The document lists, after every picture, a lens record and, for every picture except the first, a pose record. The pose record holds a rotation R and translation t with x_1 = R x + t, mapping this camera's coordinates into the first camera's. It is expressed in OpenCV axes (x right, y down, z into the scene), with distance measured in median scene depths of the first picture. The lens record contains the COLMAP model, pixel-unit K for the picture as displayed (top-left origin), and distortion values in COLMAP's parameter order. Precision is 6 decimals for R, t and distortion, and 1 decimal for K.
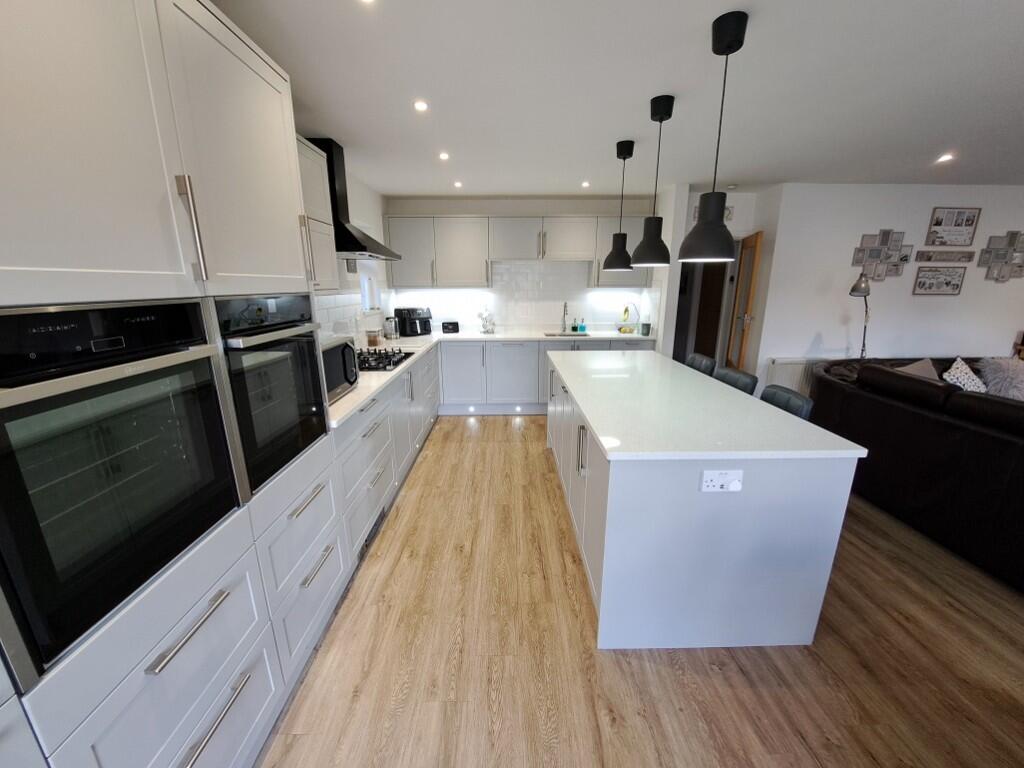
lens RADIAL K [[406.1, 0, 508.9], [0, 406.1, 389.9], [0, 0, 1]] dist [-0.017025, -0.001431]
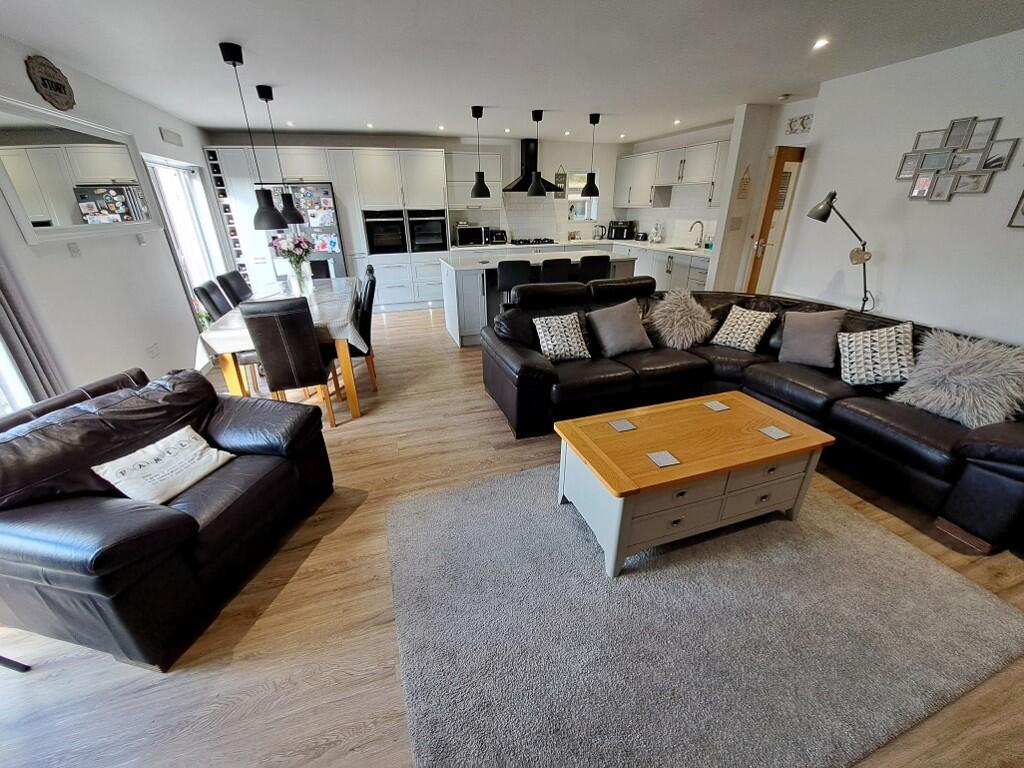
lens RADIAL K [[406.1, 0, 516.0], [0, 406.1, 389.8], [0, 0, 1]] dist [-0.017025, -0.001431]
pose [[0.317479, 0.396648, -0.861323, 1.442548], [-0.231892, 0.913211, 0.335069, -0.047373], [0.919474, 0.093357, 0.381905, 0.135734]]
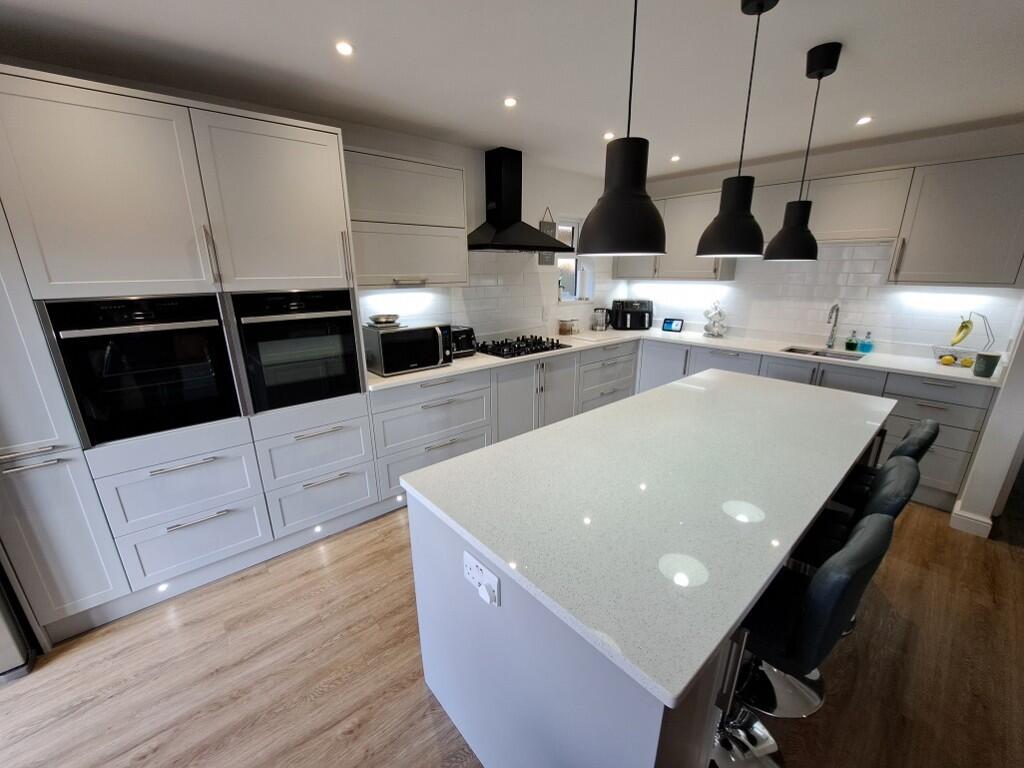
lens RADIAL K [[406.1, 0, 511.2], [0, 406.1, 389.8], [0, 0, 1]] dist [-0.017025, -0.001431]
pose [[0.649908, 0.215033, -0.728959, 0.373330], [-0.189762, 0.974673, 0.118332, -0.068351], [0.735942, 0.061424, 0.674253, 0.202527]]
